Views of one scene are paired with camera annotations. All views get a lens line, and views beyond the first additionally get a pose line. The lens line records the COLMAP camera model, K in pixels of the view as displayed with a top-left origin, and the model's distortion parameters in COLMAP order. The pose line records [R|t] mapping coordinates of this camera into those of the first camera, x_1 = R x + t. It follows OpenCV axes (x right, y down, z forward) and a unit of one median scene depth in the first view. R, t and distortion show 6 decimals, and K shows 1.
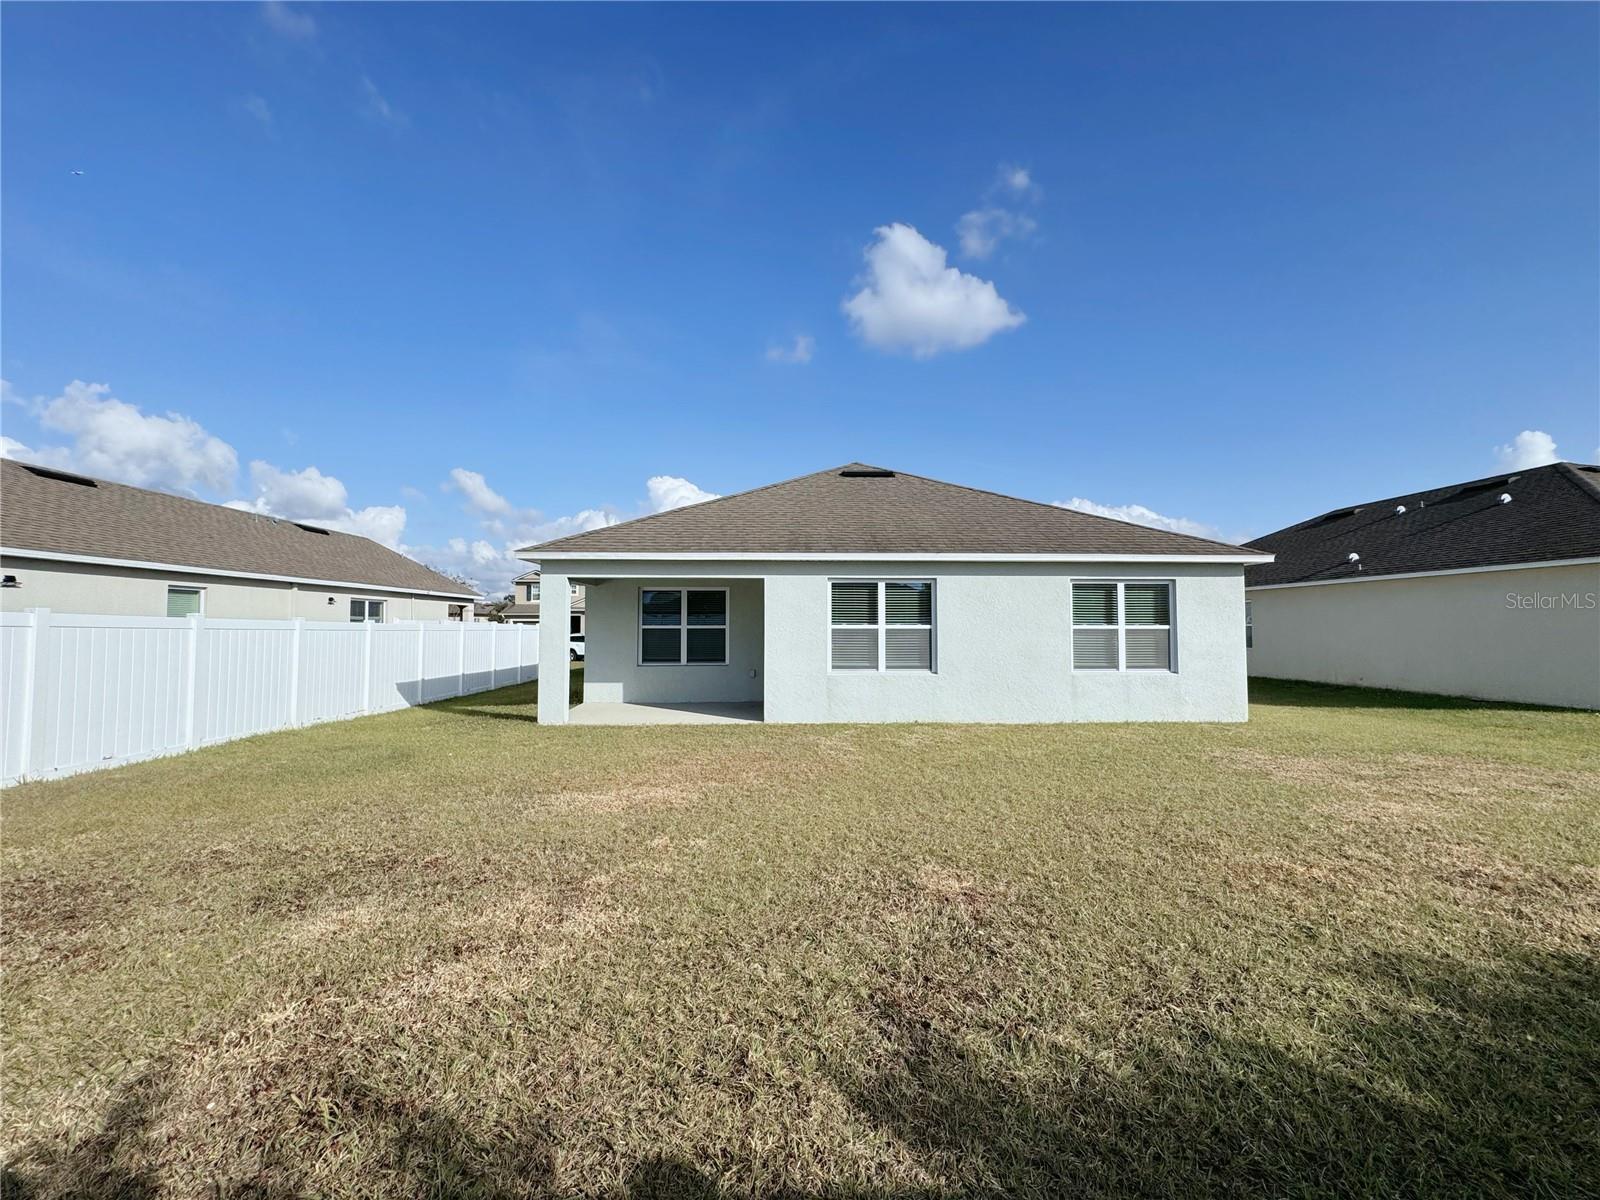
lens RADIAL K [[636.4, 0, 790.6], [0, 636.4, 604.5], [0, 0, 1]] dist [-0.006586, 0.001114]
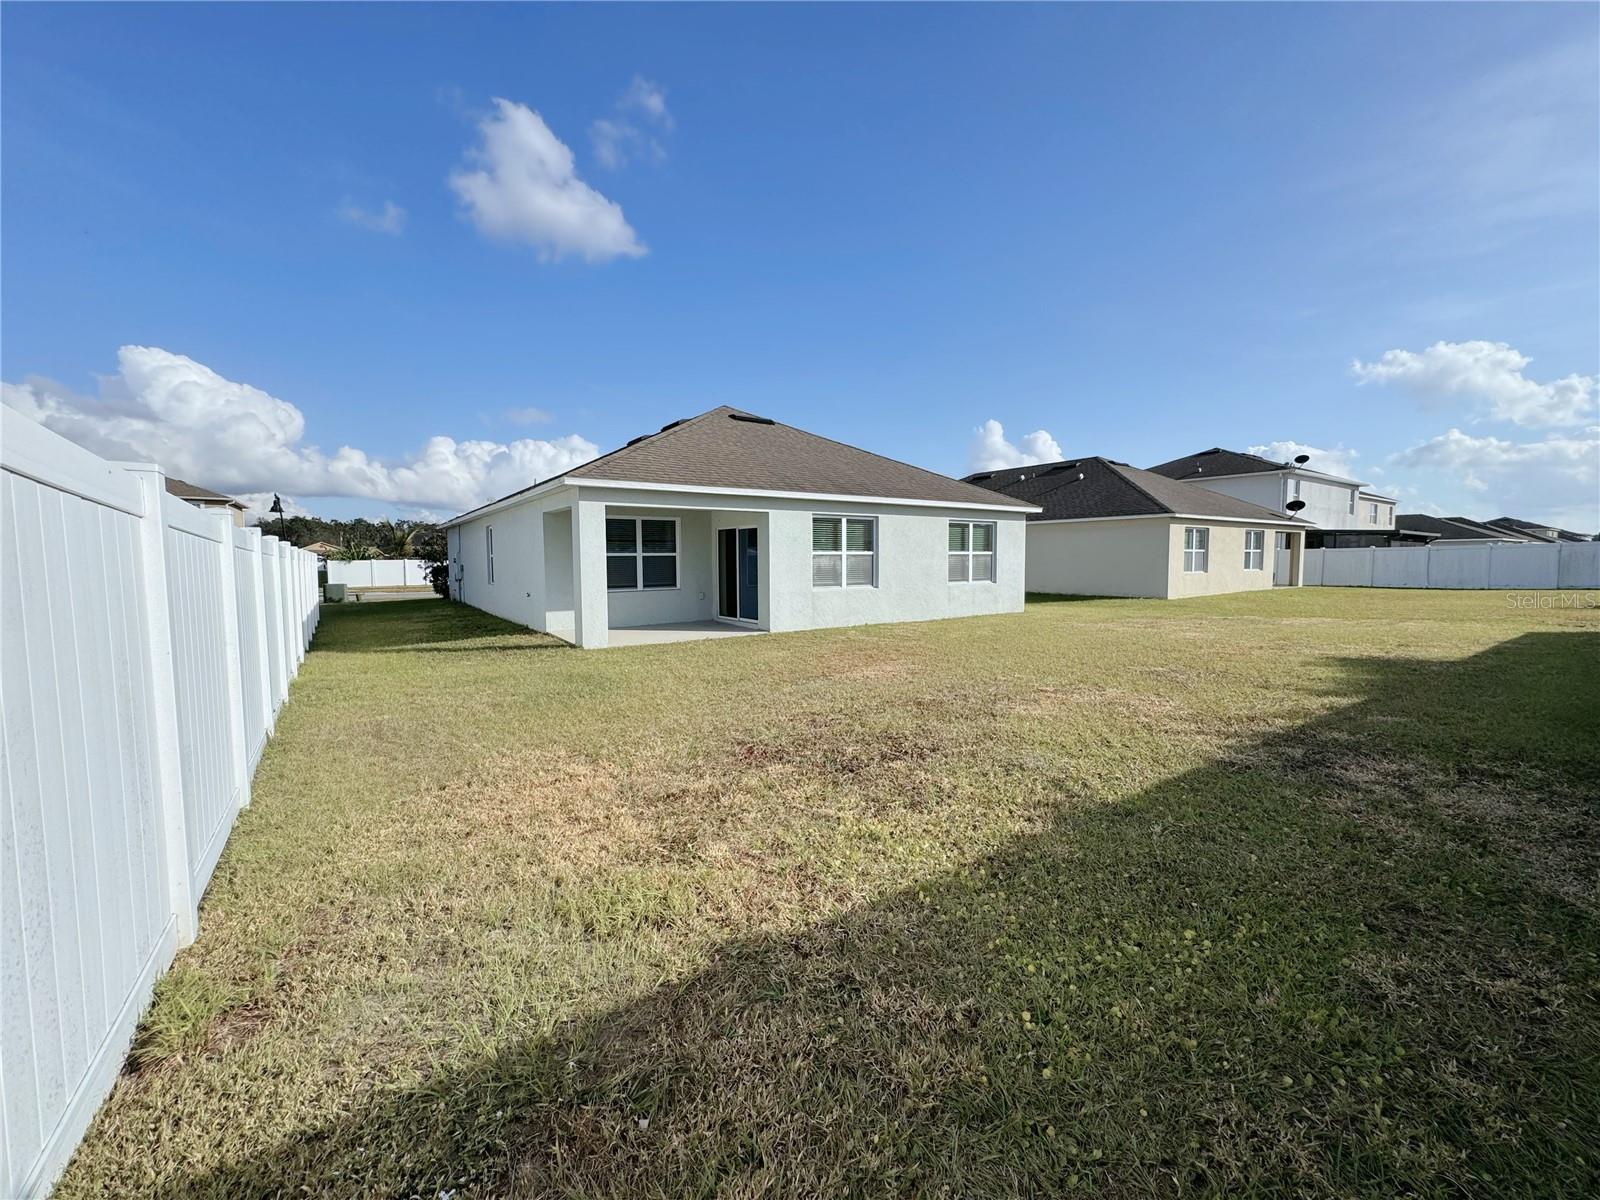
lens RADIAL K [[636.4, 0, 781.2], [0, 636.4, 592.3], [0, 0, 1]] dist [-0.006586, 0.001114]
pose [[0.842850, -0.035789, 0.536957, -0.536708], [-0.014254, 0.995951, 0.088756, 0.001176], [-0.537960, -0.082462, 0.838927, -0.010984]]
